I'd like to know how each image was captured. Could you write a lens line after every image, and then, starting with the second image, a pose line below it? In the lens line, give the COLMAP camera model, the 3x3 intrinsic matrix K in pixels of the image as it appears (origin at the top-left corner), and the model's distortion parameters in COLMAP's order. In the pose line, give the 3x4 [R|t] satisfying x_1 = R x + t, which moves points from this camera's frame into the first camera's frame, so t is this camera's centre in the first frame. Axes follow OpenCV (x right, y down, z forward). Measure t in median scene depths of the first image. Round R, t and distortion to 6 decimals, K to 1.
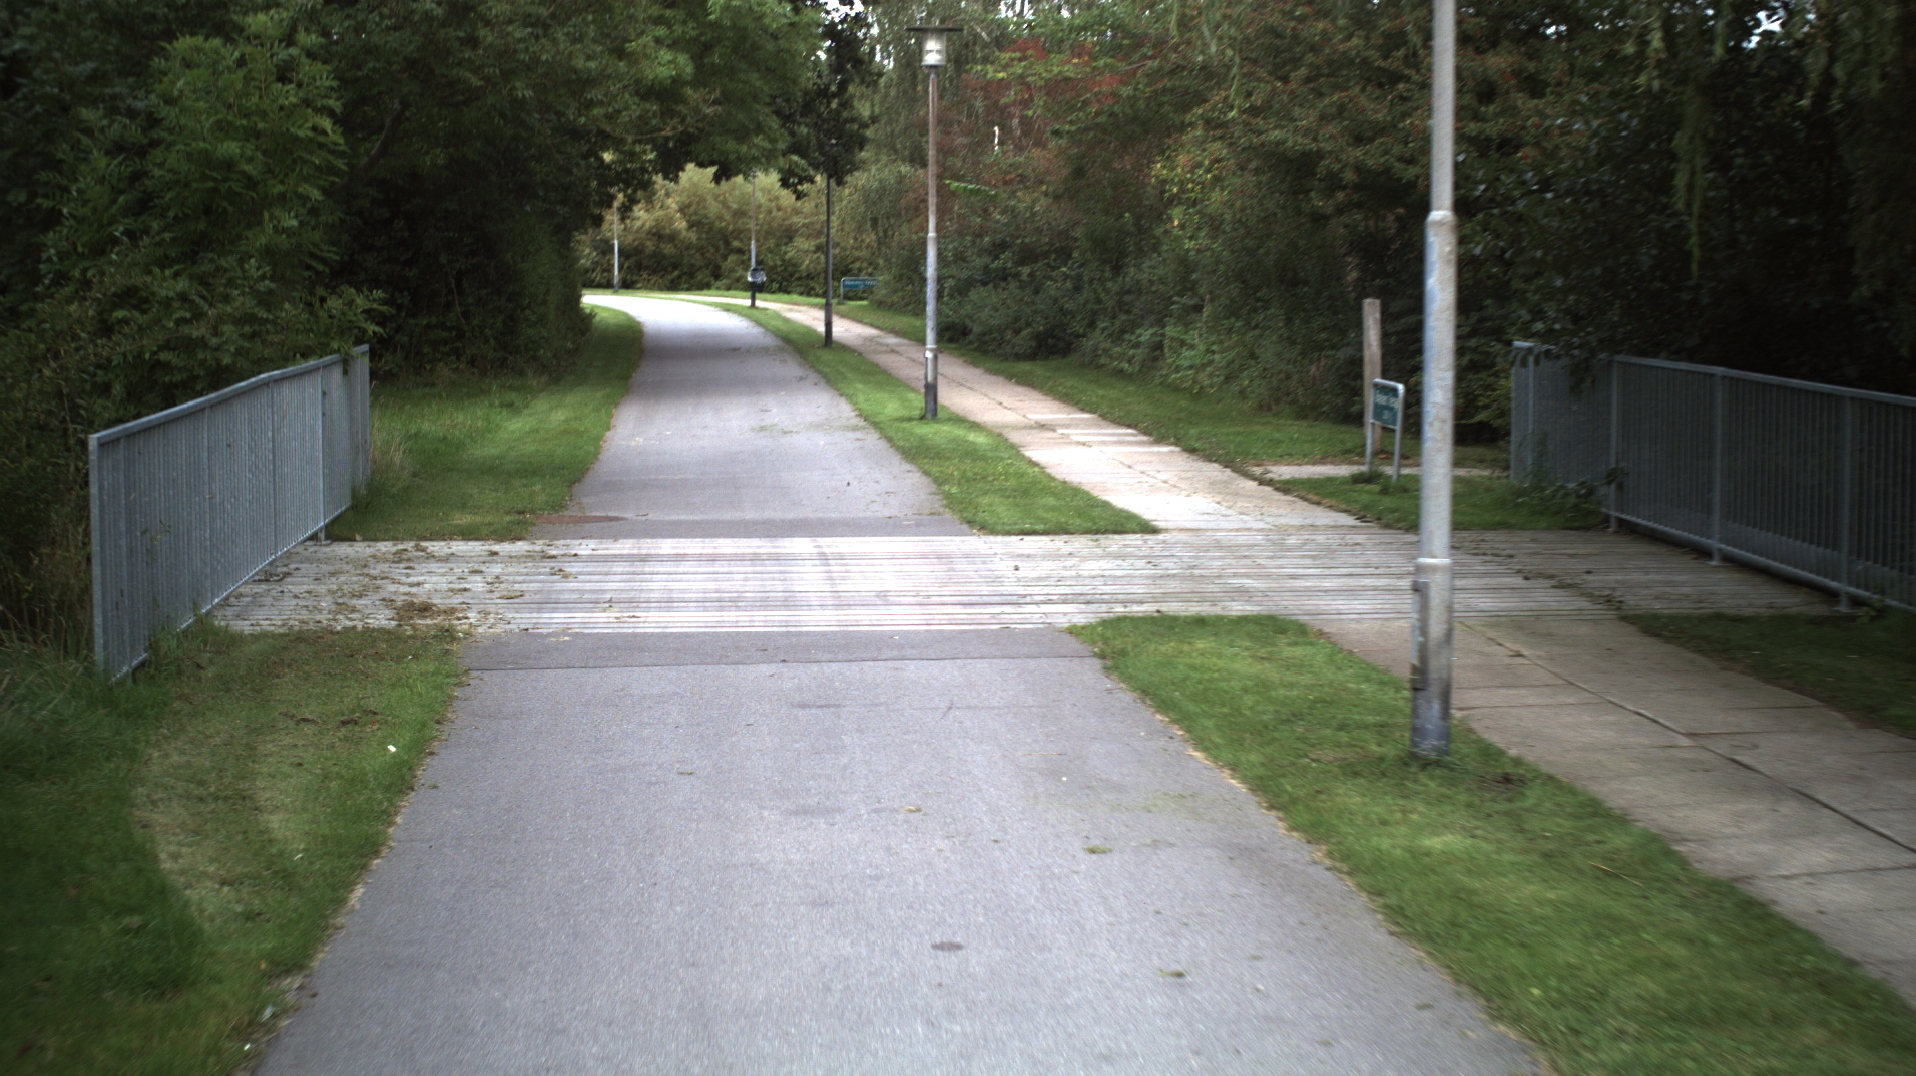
lens RADIAL K [[3215.4, 0, 956.2], [0, 3215.4, 509.3], [0, 0, 1]] dist [-0.295217, 0.608294]
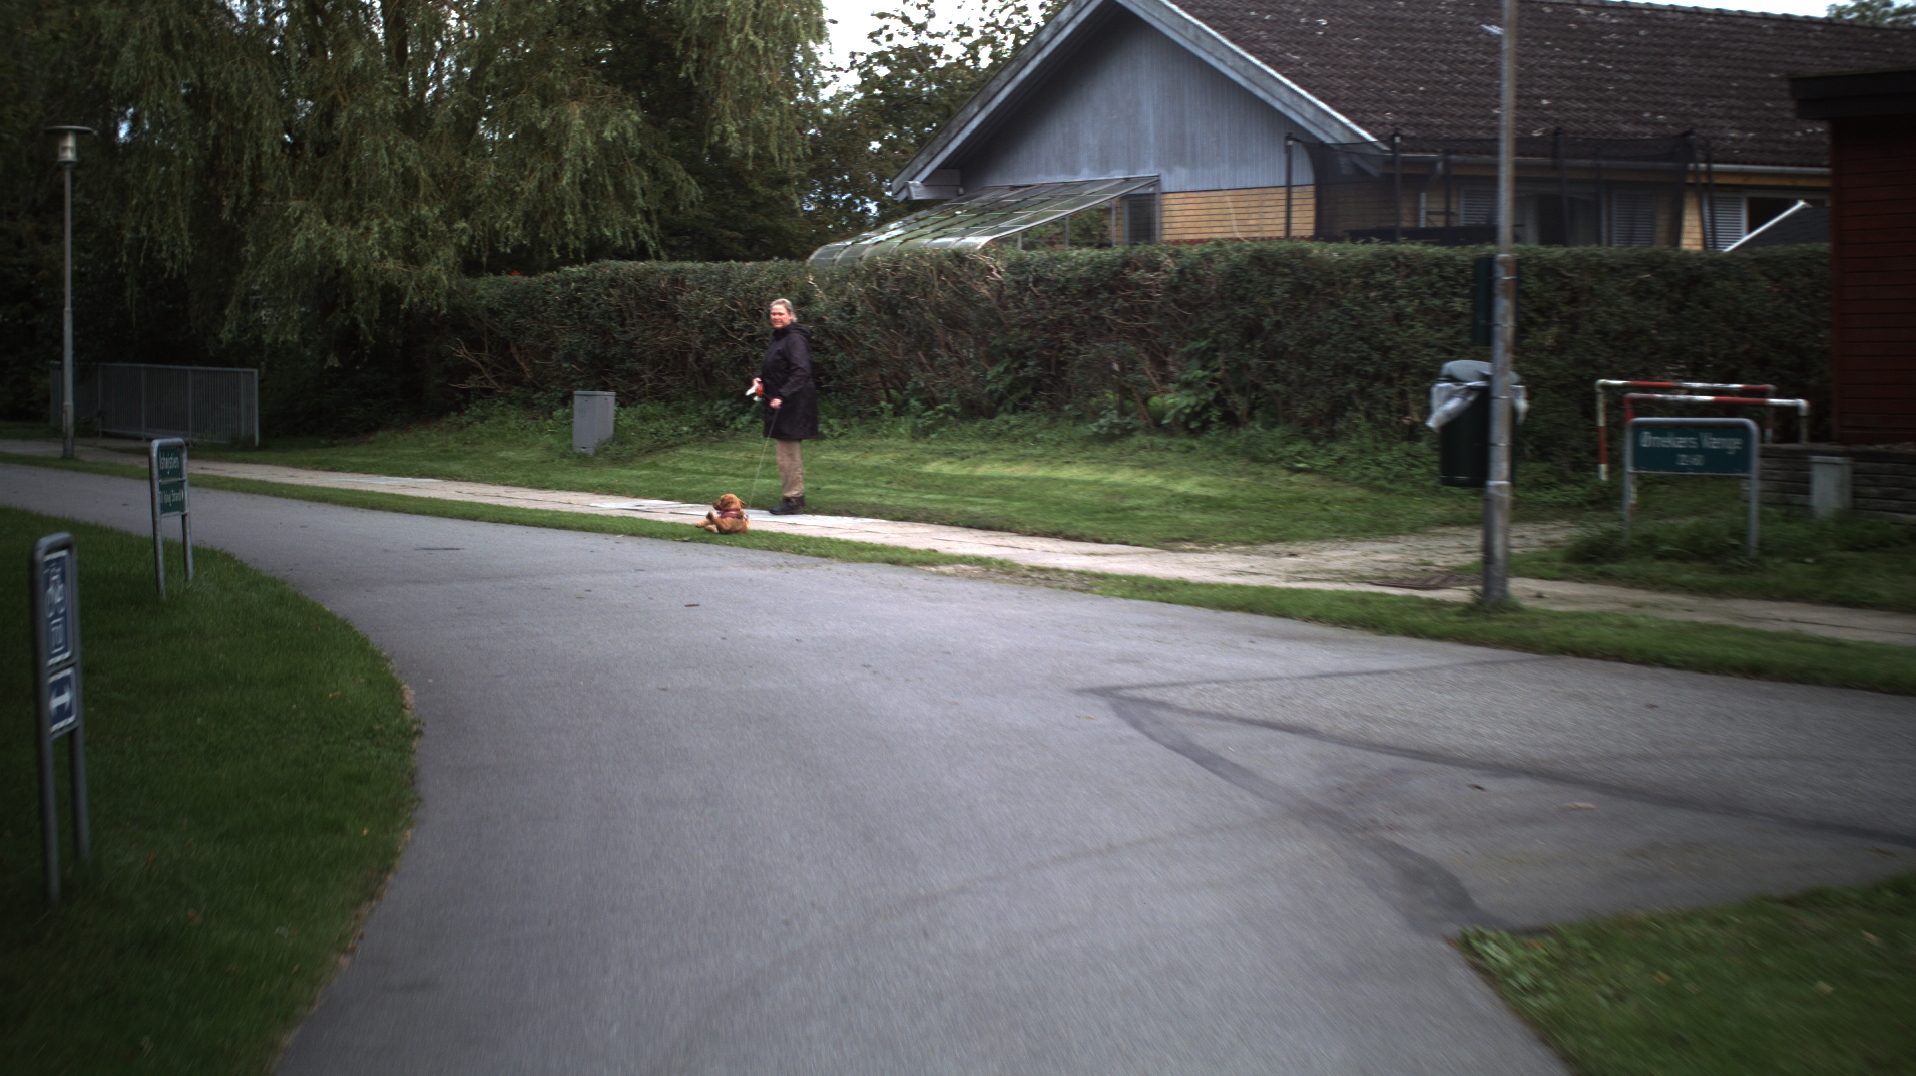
lens RADIAL K [[3215.4, 0, 956.2], [0, 3215.4, 509.3], [0, 0, 1]] dist [-0.295217, 0.608294]
pose [[0.881944, -0.030106, 0.470393, -0.230593], [0.041358, 0.999052, -0.013601, 0.080507], [-0.469537, 0.031450, 0.882352, -0.935182]]
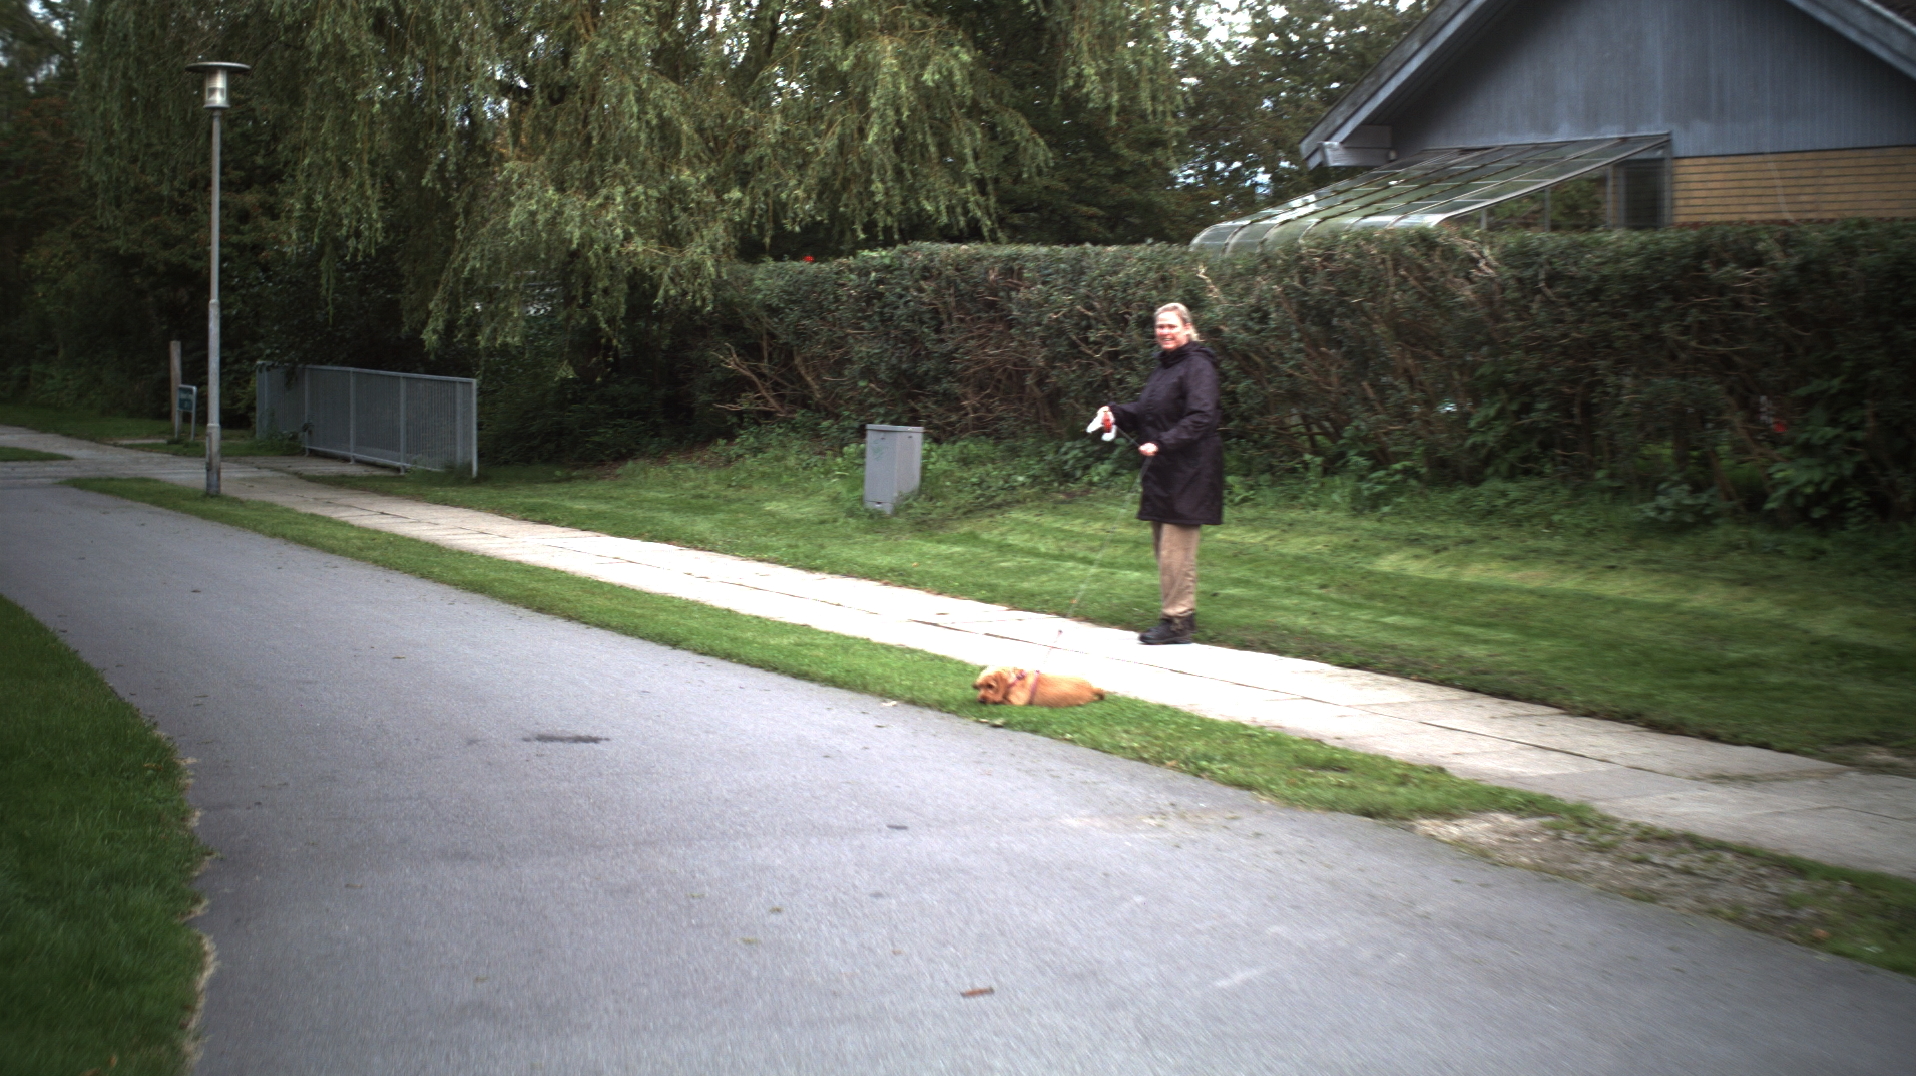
lens RADIAL K [[3215.4, 0, 956.2], [0, 3215.4, 509.3], [0, 0, 1]] dist [-0.295217, 0.608294]
pose [[0.929214, -0.019581, 0.369022, -0.095433], [0.026330, 0.999565, -0.013262, 0.050738], [-0.368602, 0.022039, 0.929326, -0.638379]]
